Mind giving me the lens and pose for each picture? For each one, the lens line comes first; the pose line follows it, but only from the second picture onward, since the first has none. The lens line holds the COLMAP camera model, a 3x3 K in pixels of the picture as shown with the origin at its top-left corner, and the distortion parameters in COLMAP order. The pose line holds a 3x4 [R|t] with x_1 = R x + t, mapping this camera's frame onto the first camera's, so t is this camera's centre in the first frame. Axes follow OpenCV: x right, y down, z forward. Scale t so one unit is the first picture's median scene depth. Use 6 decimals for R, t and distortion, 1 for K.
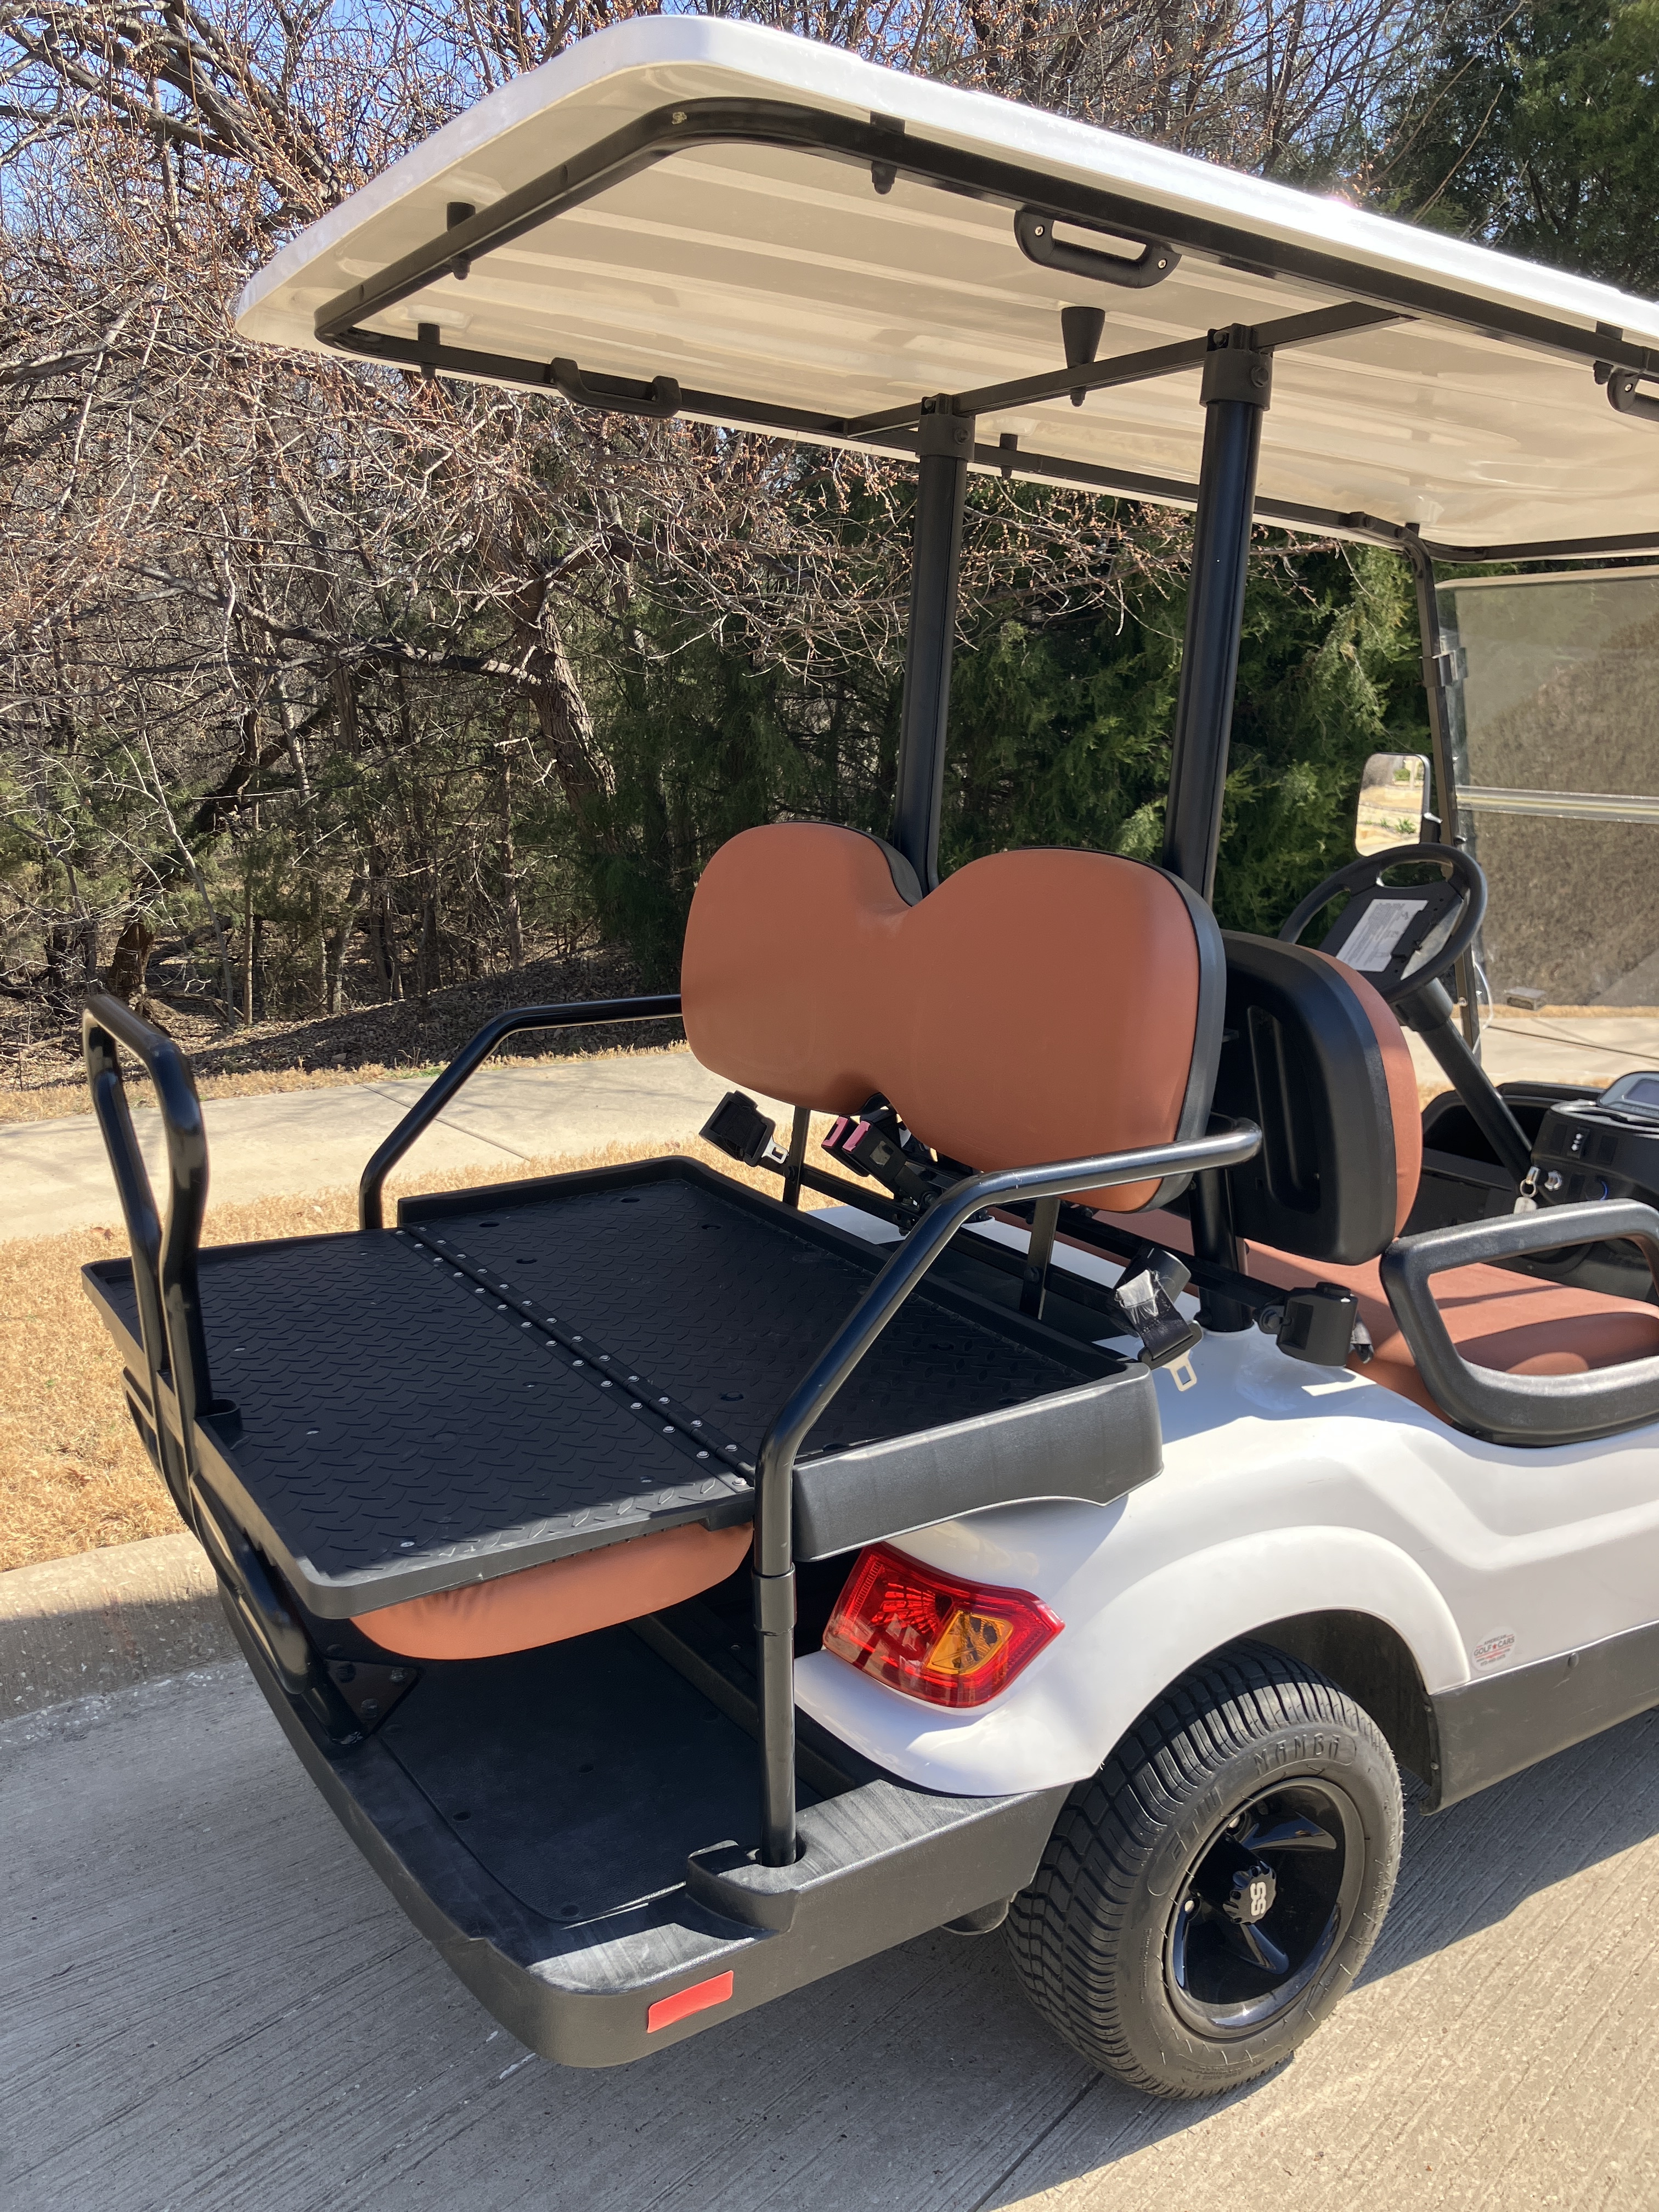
lens RADIAL K [[1807.7, 0, 844.1], [0, 1807.7, 1109.3], [0, 0, 1]] dist [0.012338, -0.000474]
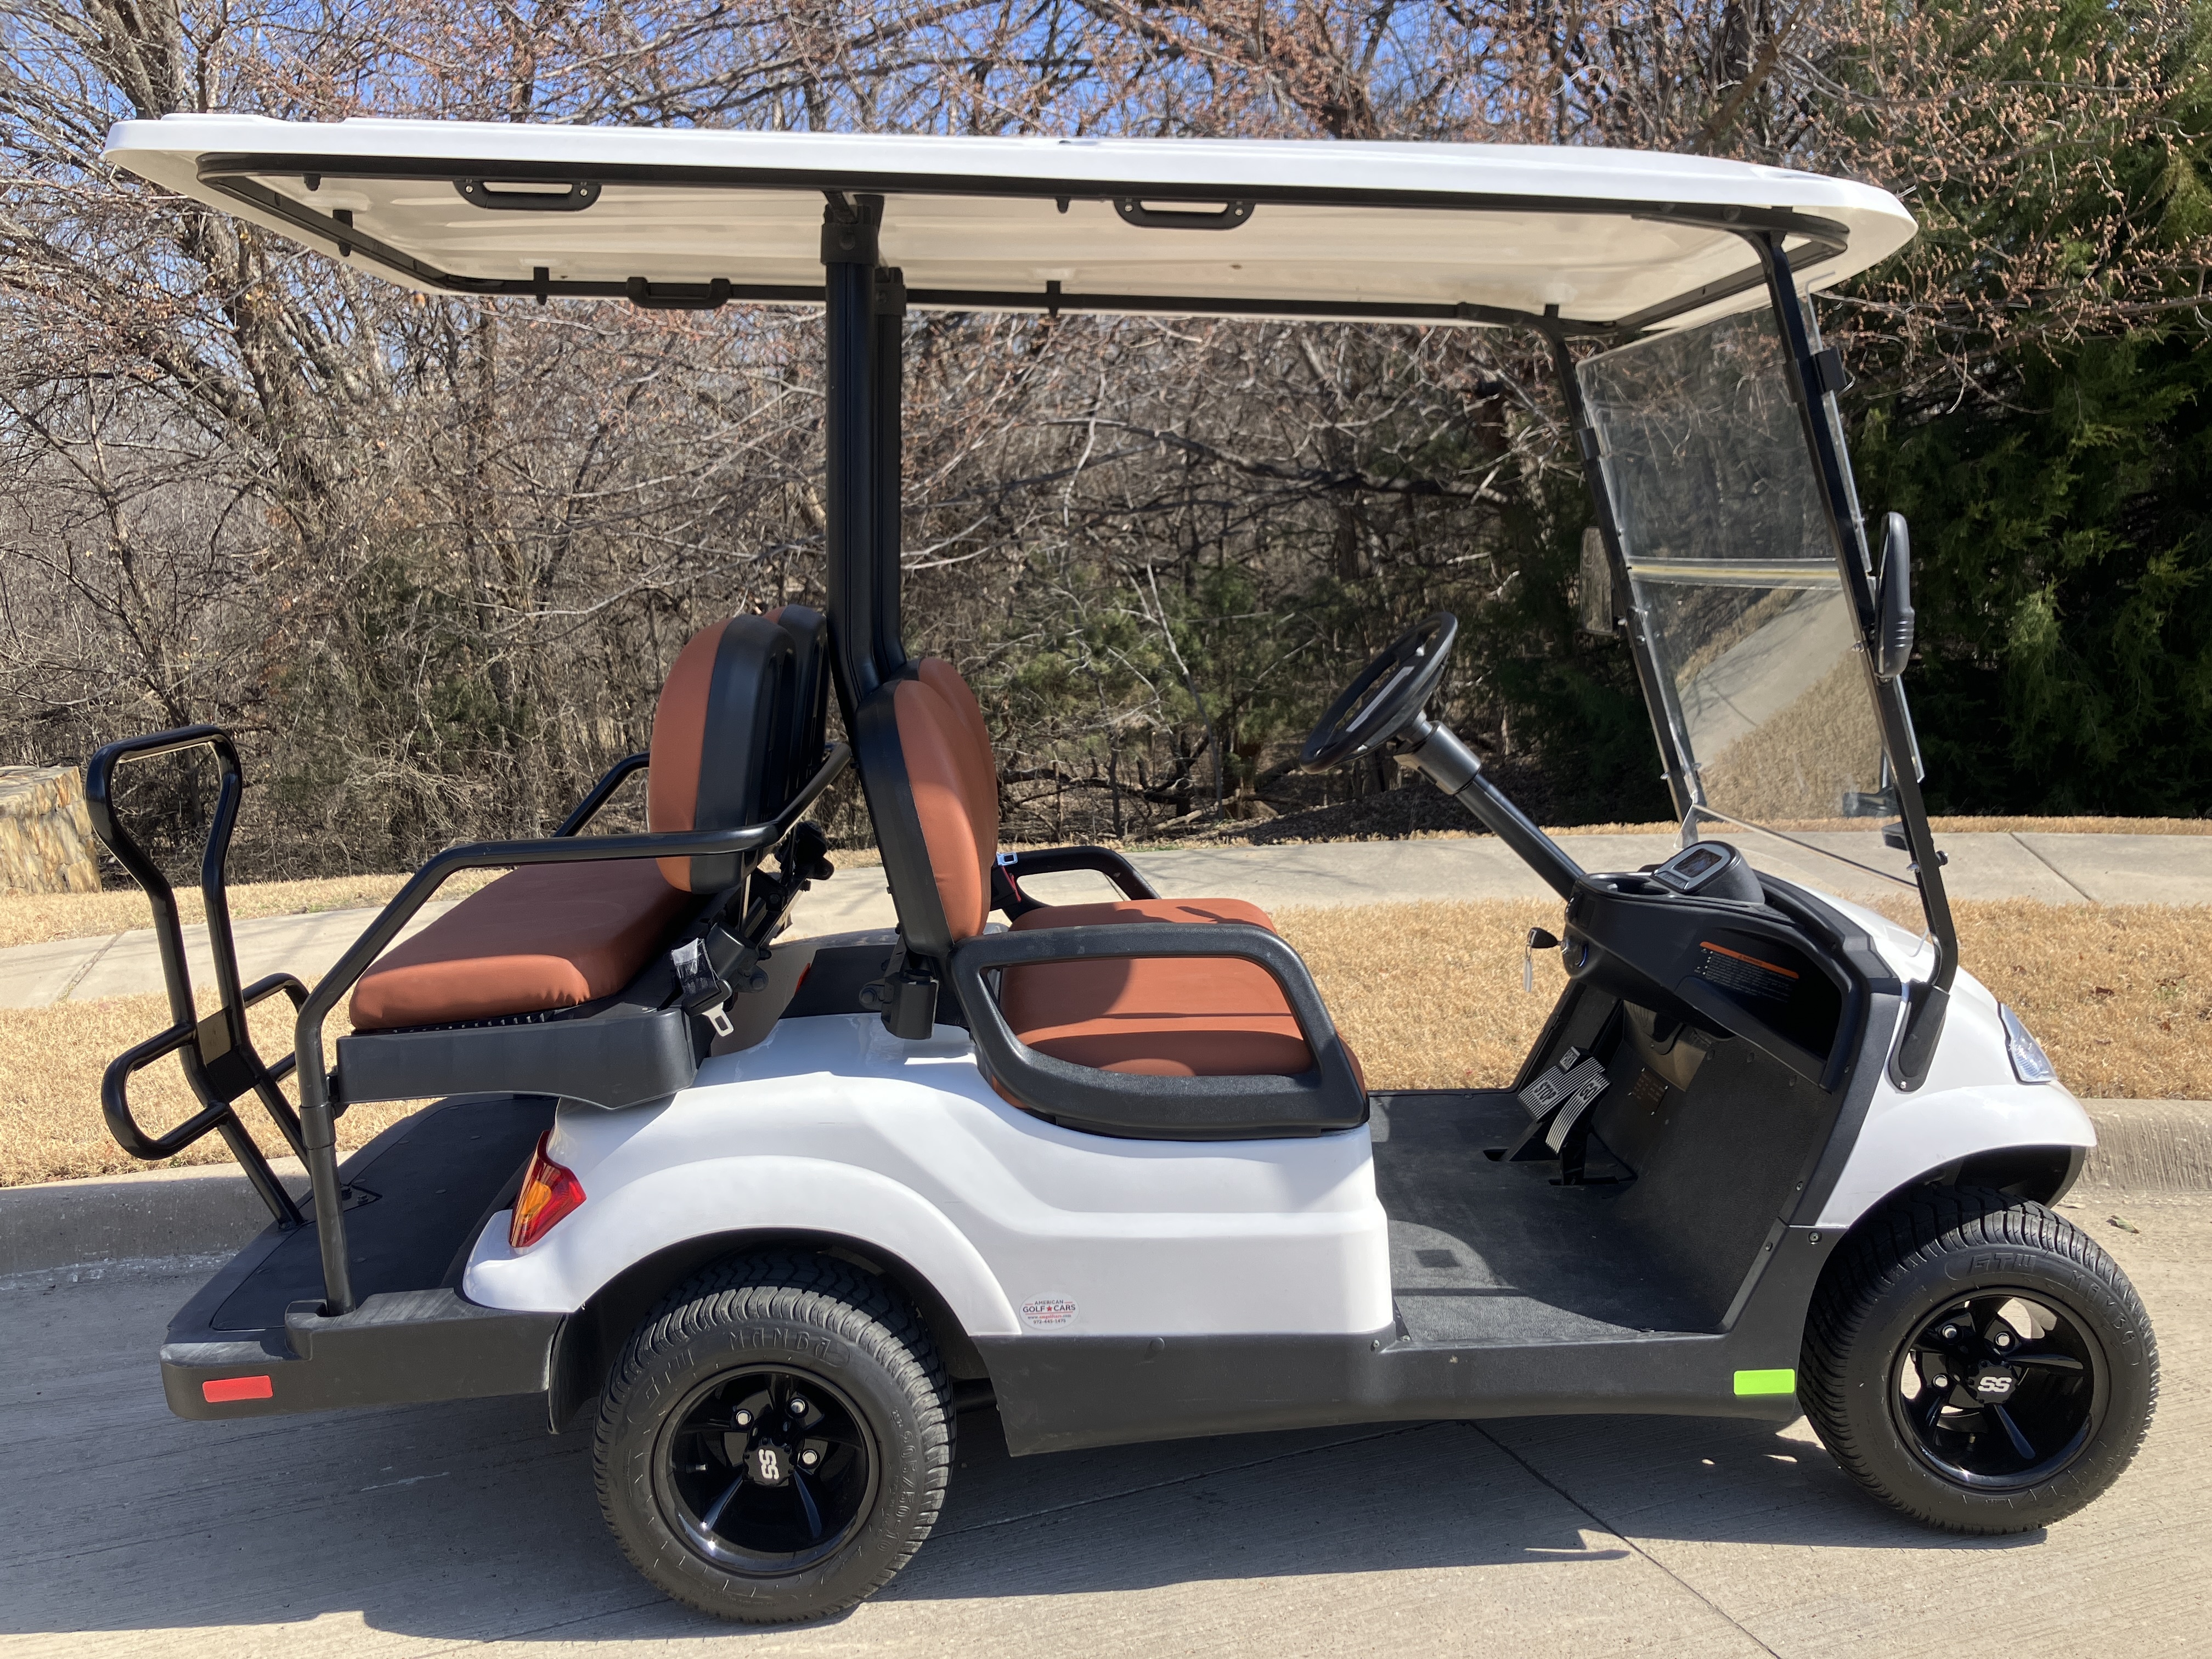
lens RADIAL K [[1807.7, 0, 1139.3], [0, 1807.7, 802.7], [0, 0, 1]] dist [0.012338, -0.000474]
pose [[0.870732, 0.022700, -0.491234, 0.926003], [-0.056596, 0.996922, -0.054250, 0.039015], [0.488490, 0.075039, 0.869337, 0.024424]]
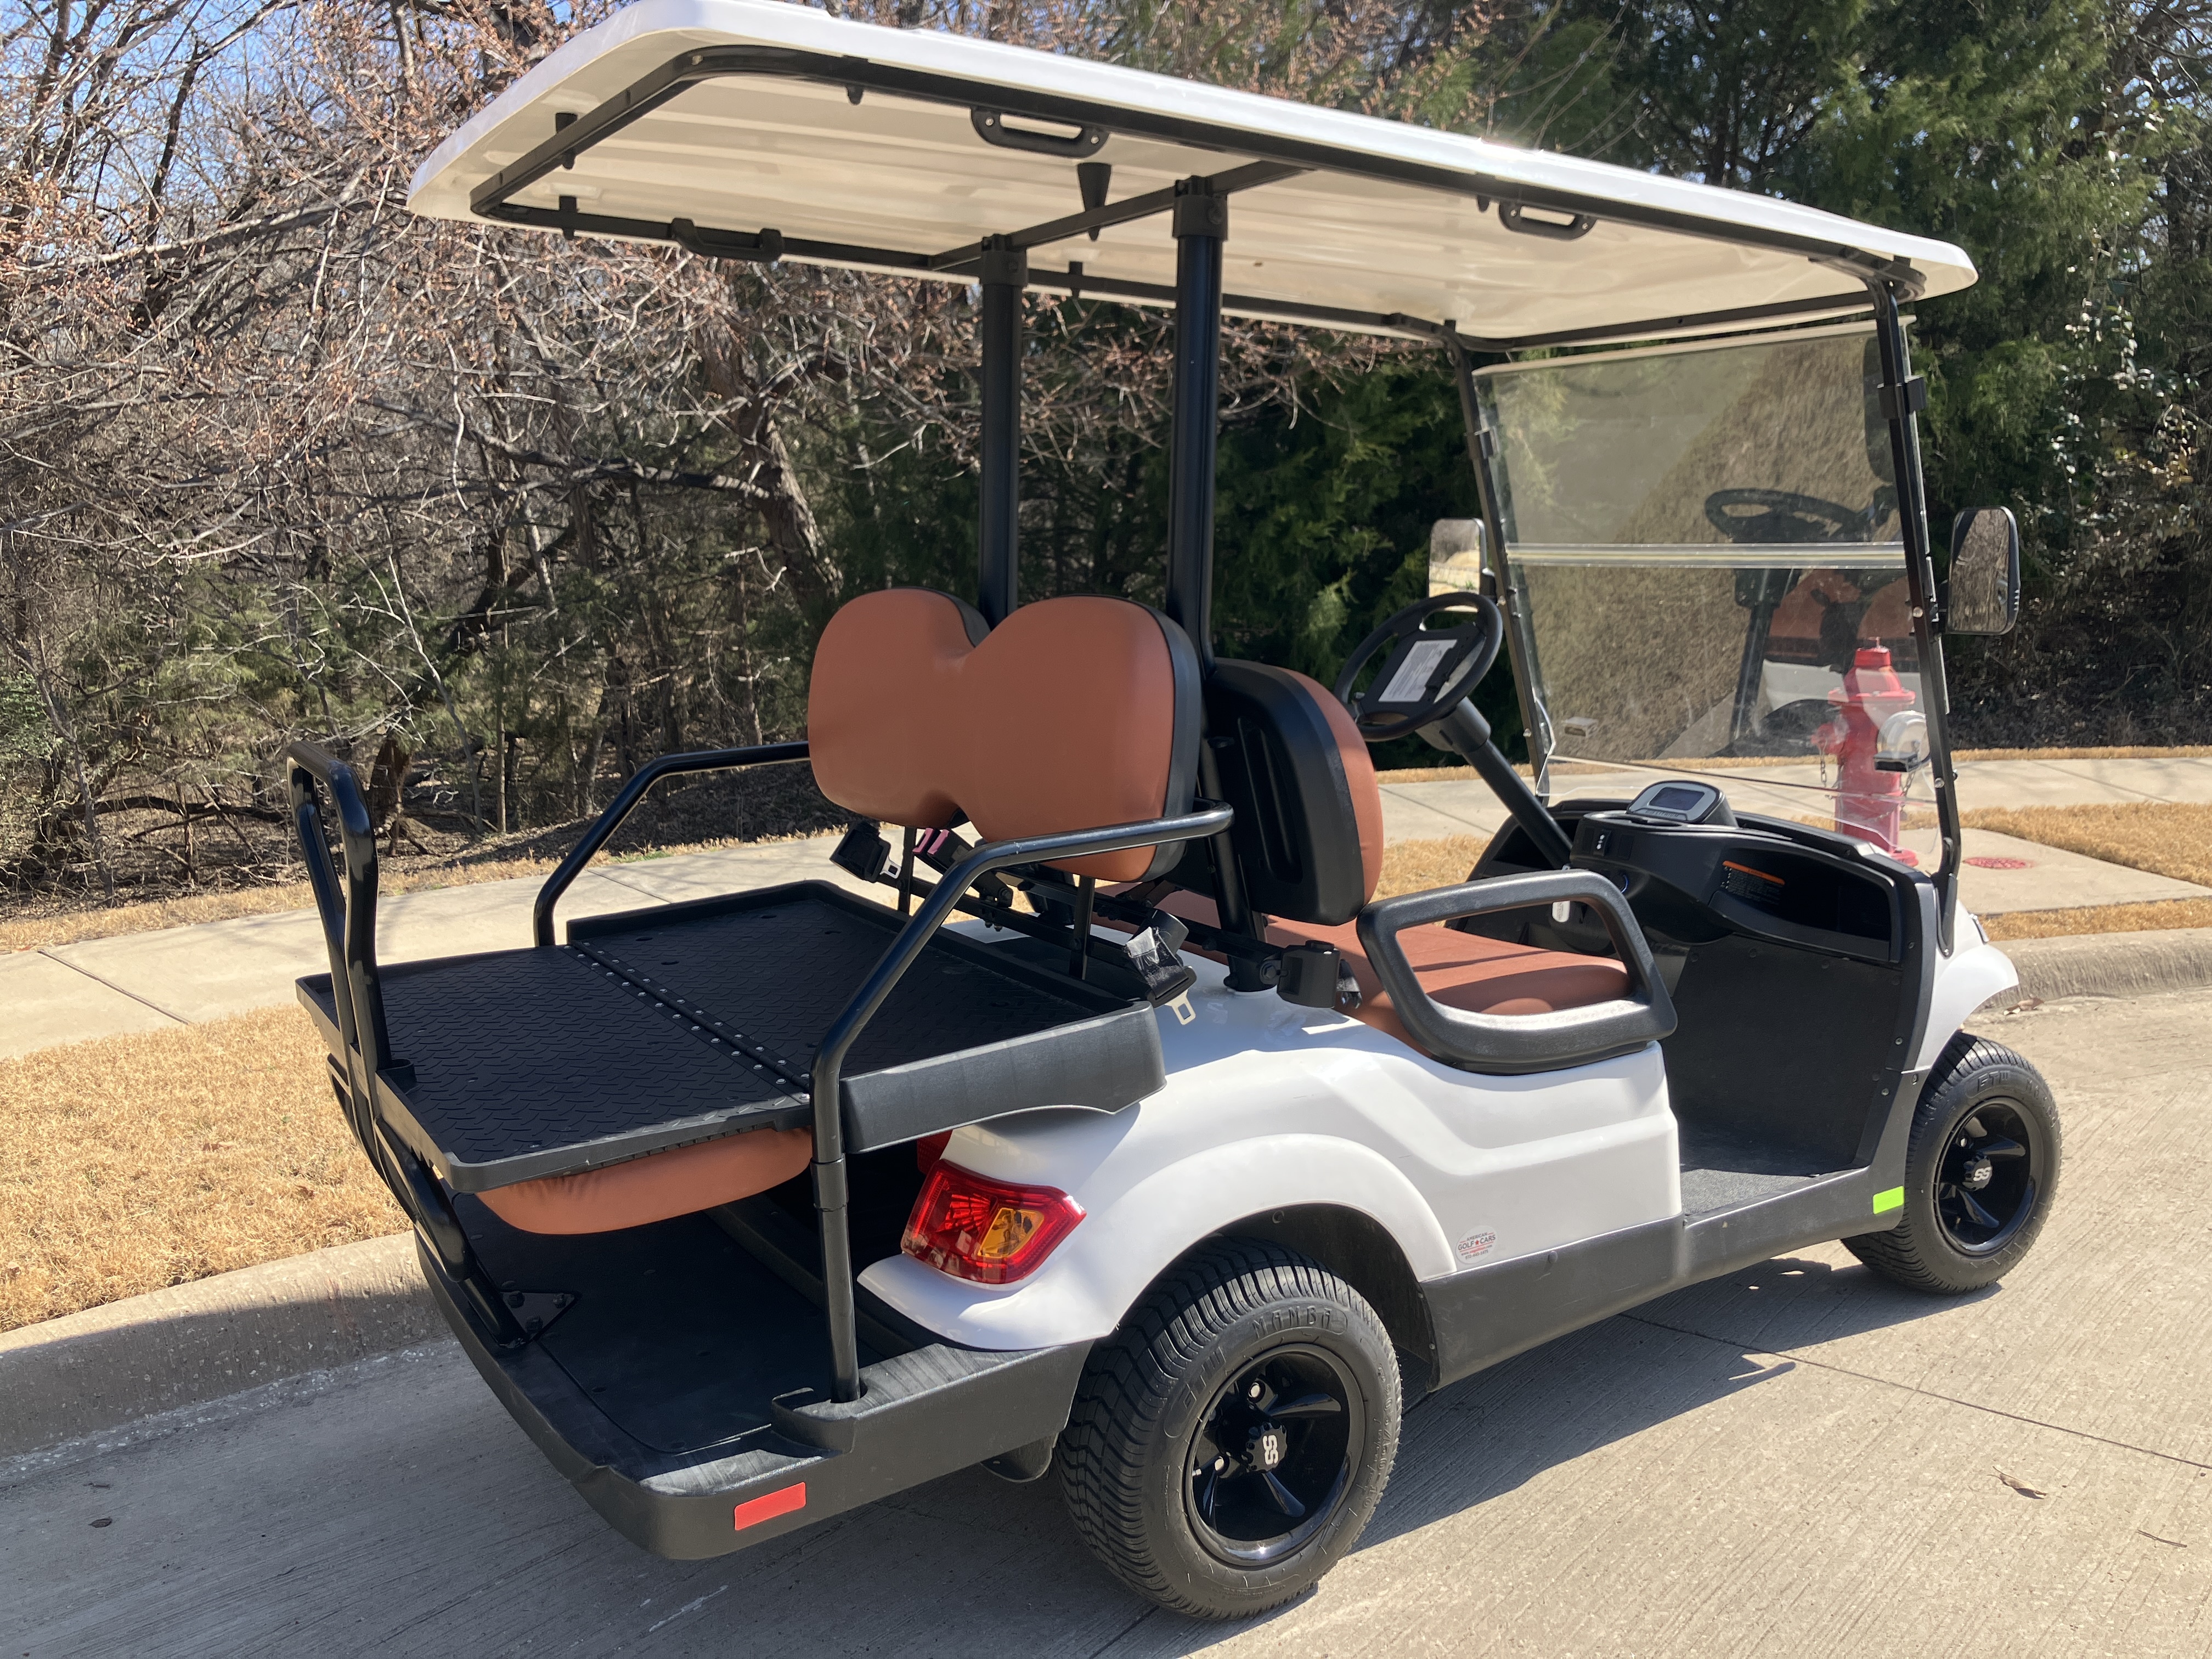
lens RADIAL K [[1807.7, 0, 1111.7], [0, 1807.7, 808.2], [0, 0, 1]] dist [0.012338, -0.000474]
pose [[0.999165, -0.040794, 0.002134, 0.123139], [0.040849, 0.997608, -0.055764, 0.064753], [0.000146, 0.055805, 0.998442, -0.205808]]
